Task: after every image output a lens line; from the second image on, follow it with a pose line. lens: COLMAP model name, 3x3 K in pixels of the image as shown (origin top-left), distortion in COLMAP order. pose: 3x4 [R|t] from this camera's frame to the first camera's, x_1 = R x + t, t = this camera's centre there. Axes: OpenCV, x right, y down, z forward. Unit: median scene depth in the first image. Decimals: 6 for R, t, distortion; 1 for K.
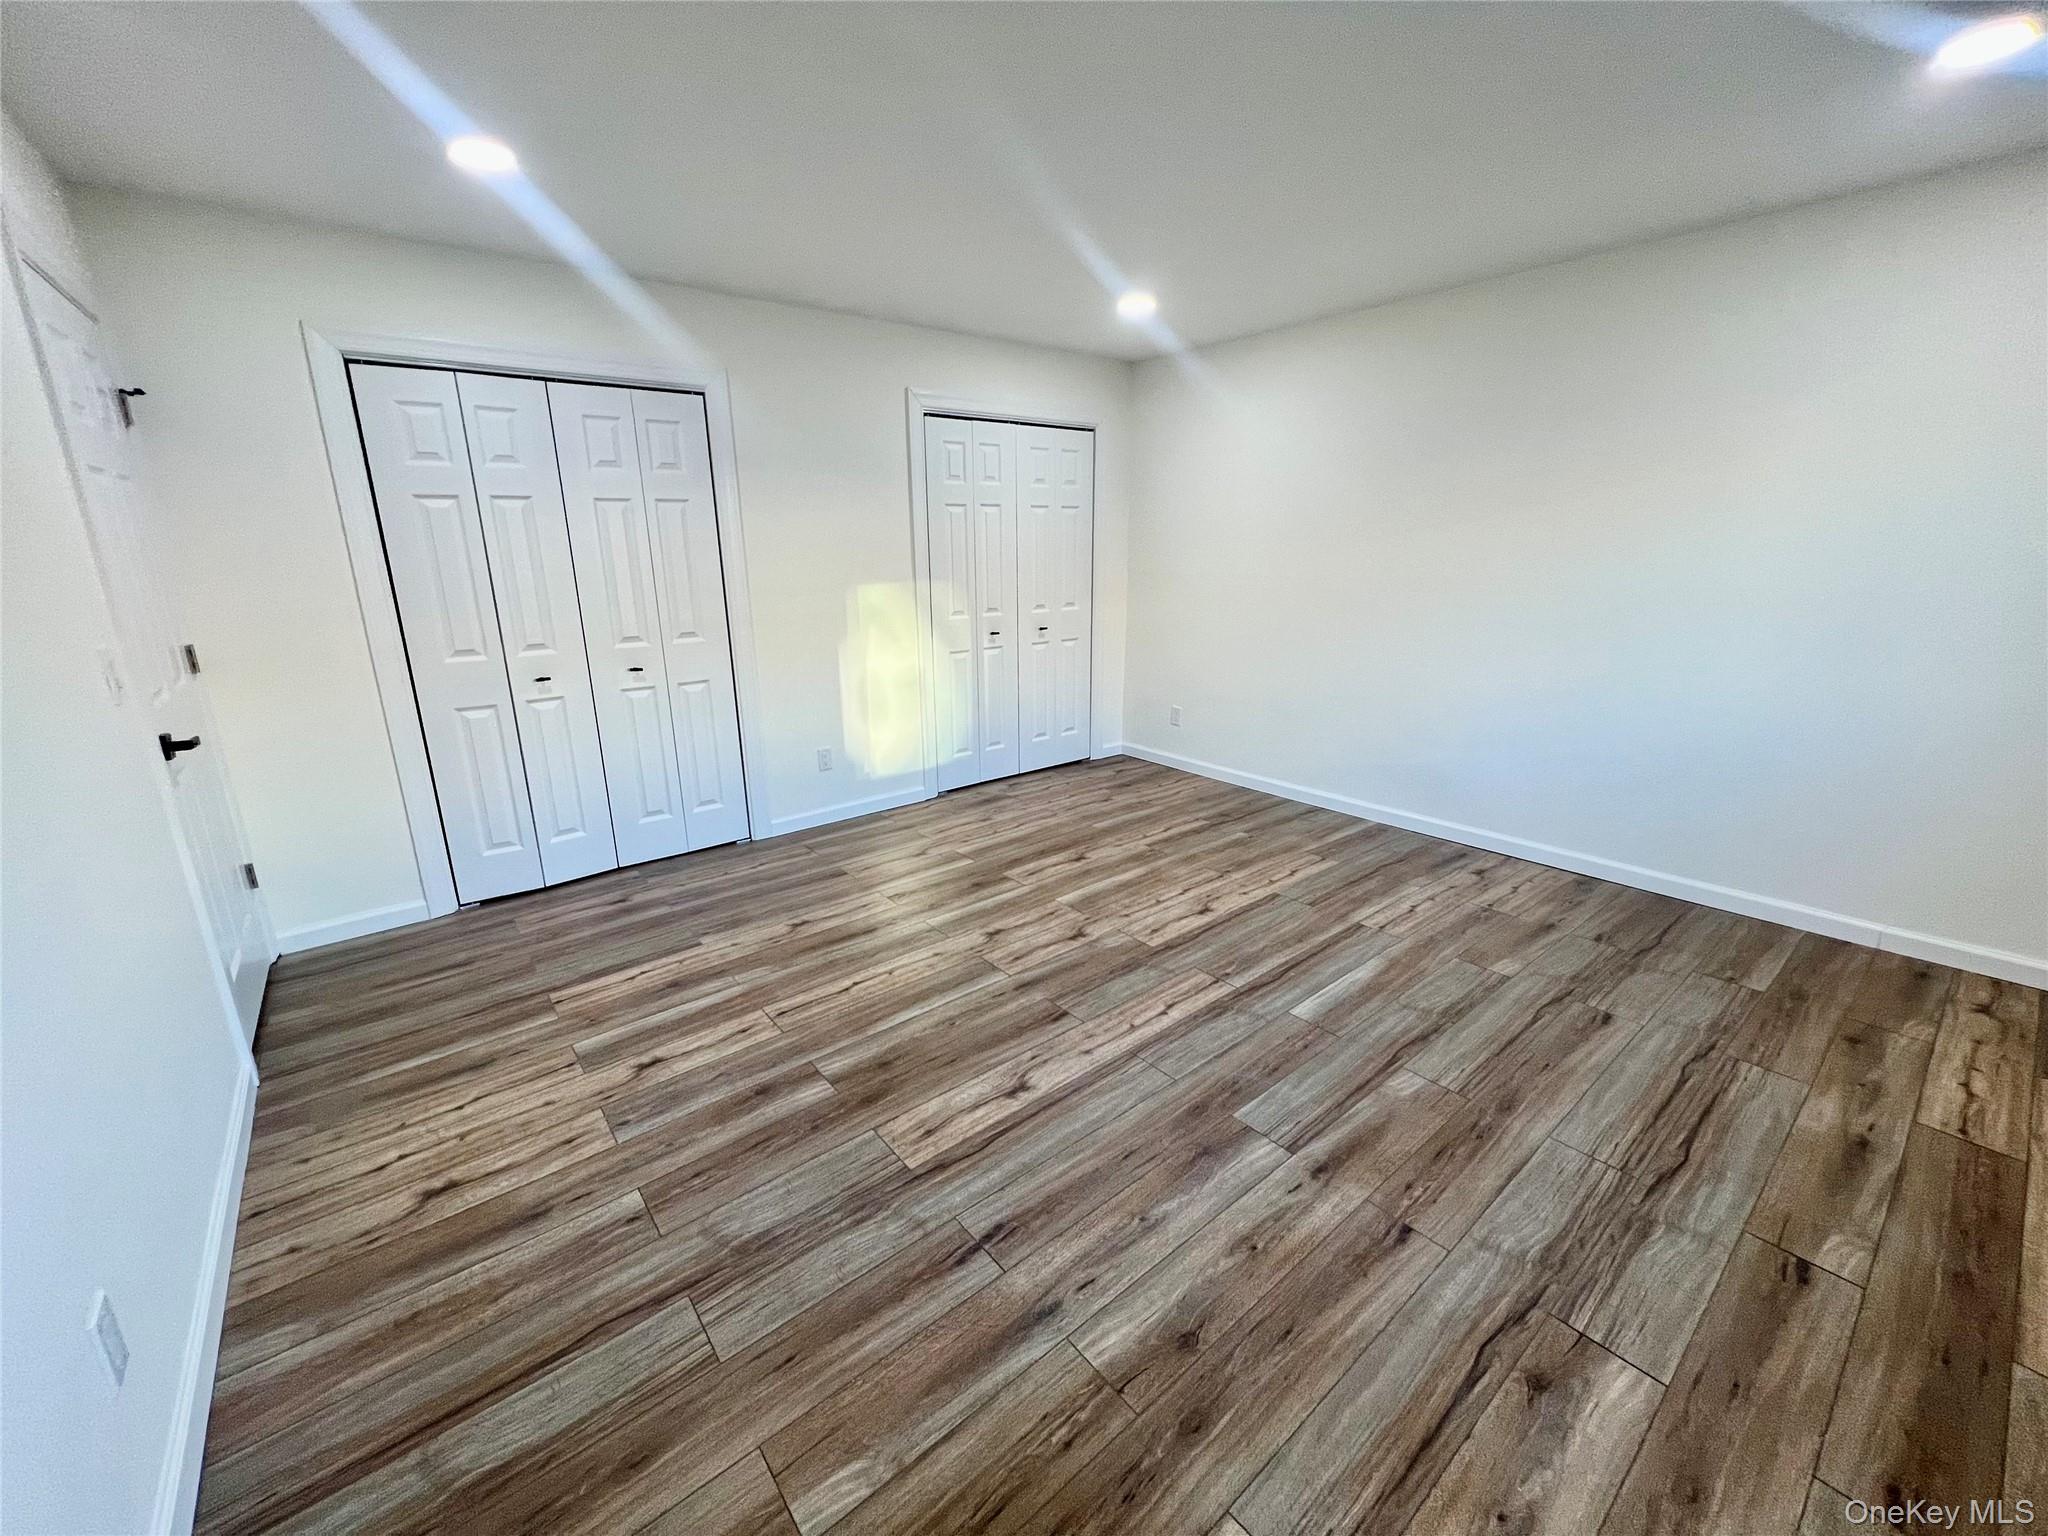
lens RADIAL K [[819.1, 0, 1026.7], [0, 819.1, 759.0], [0, 0, 1]] dist [-0.001312, -0.000124]
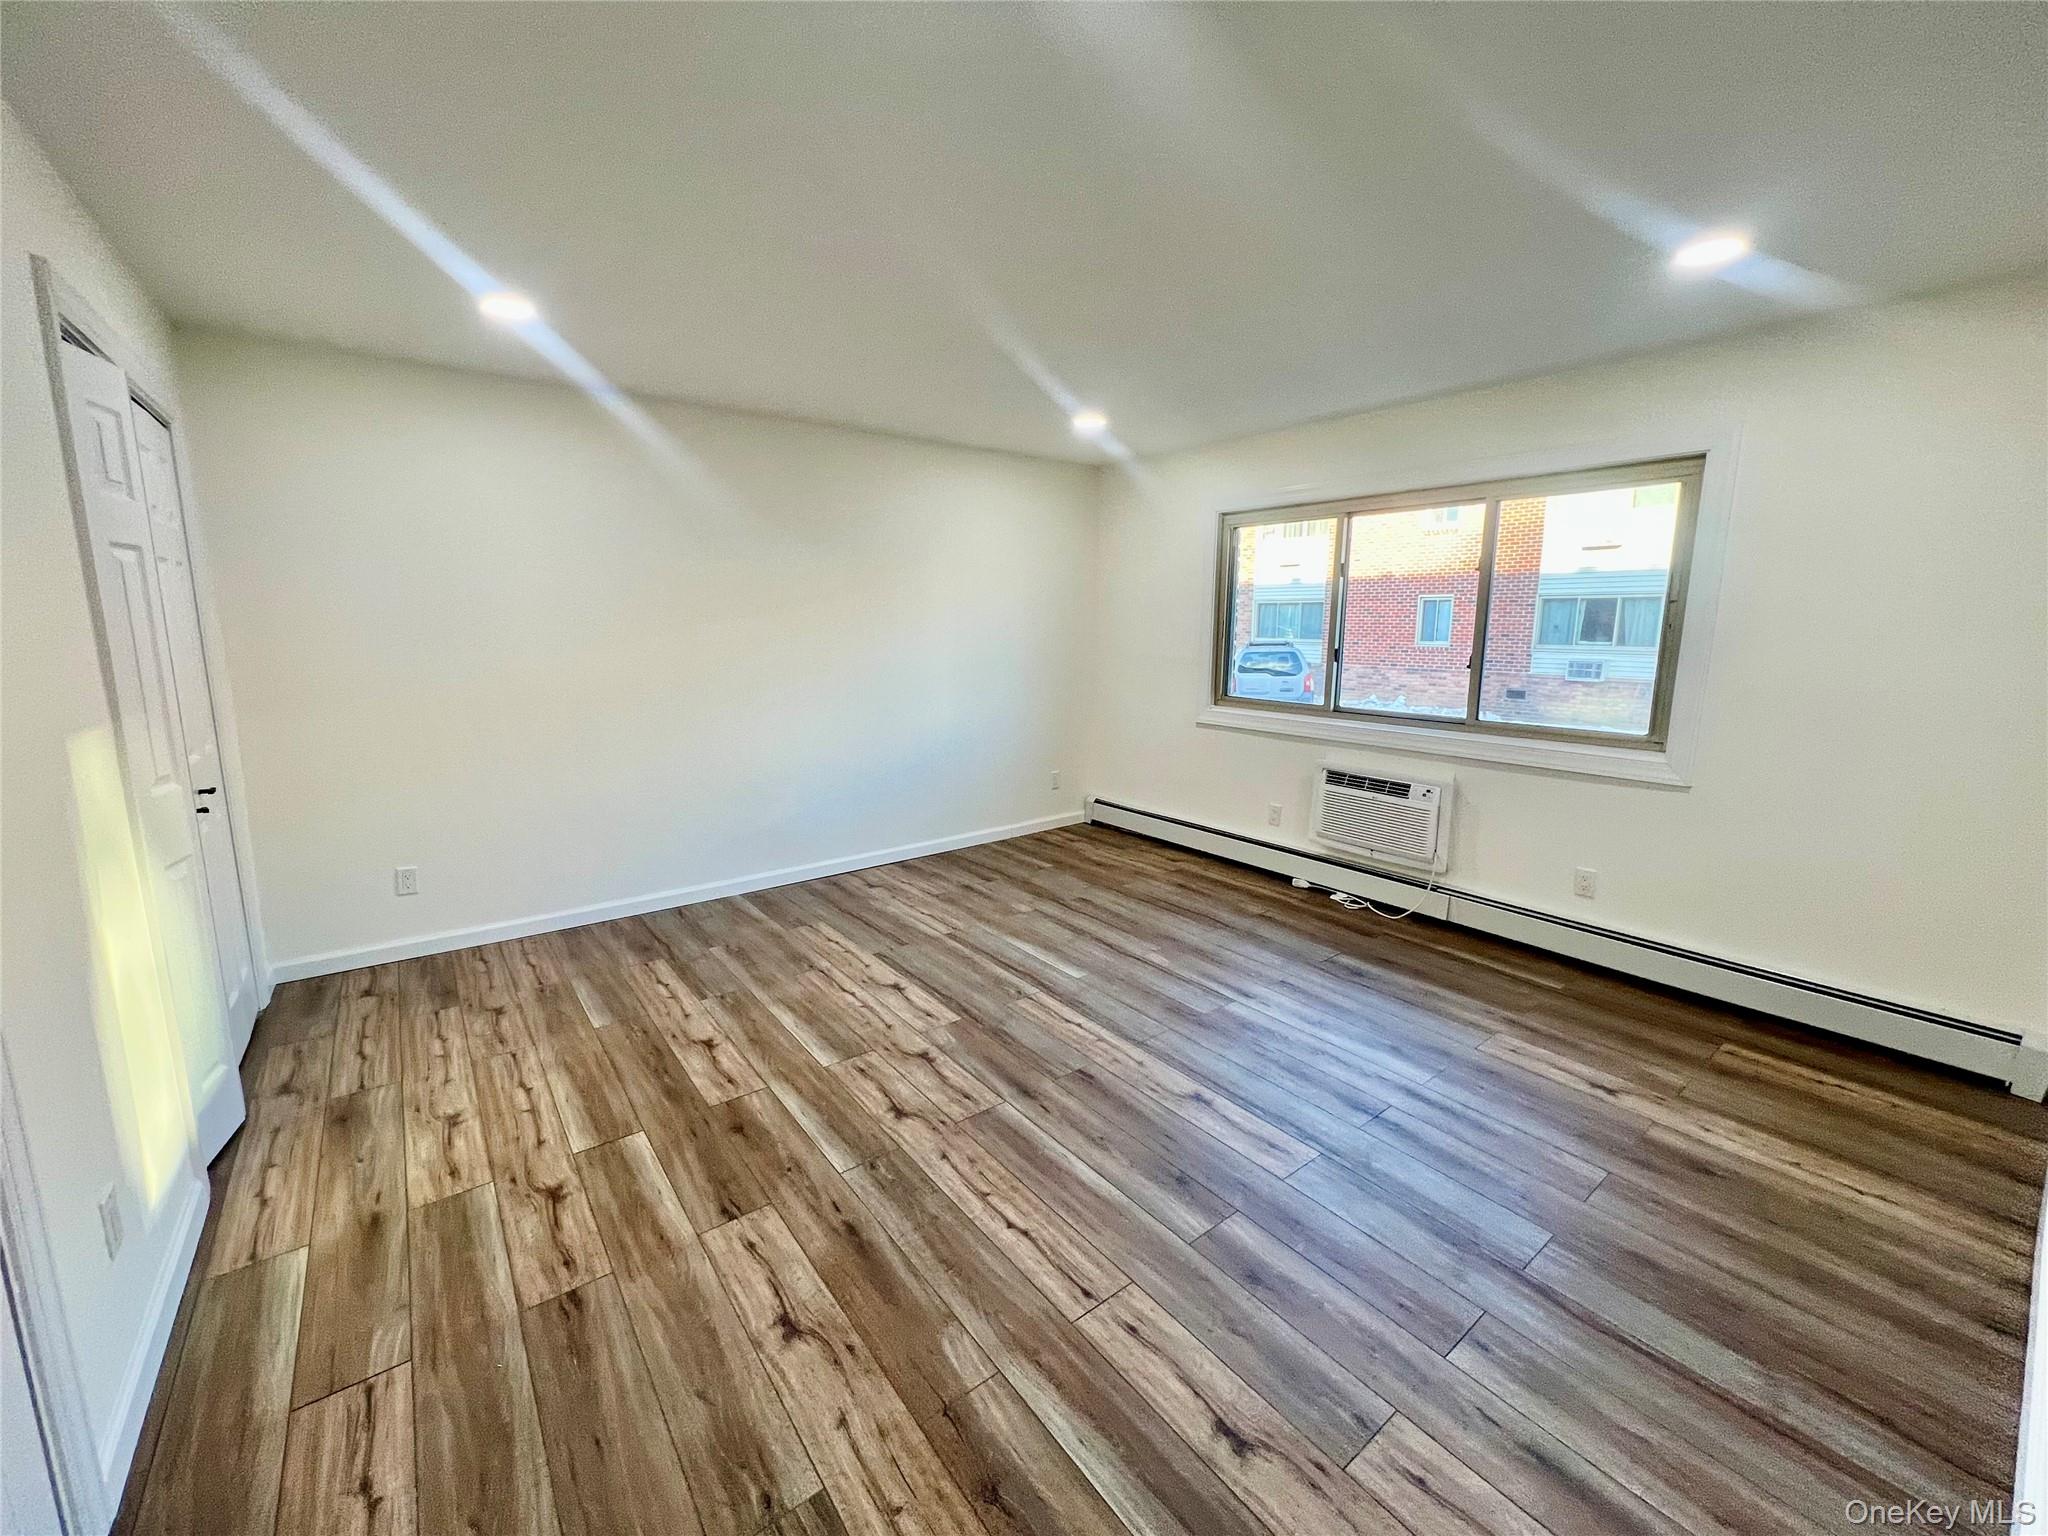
lens RADIAL K [[819.1, 0, 1026.7], [0, 819.1, 759.0], [0, 0, 1]] dist [-0.001312, -0.000124]
pose [[0.026416, -0.154395, 0.987656, -0.749477], [0.254637, 0.956449, 0.142707, -0.190627], [-0.966676, 0.247724, 0.064580, 0.732926]]
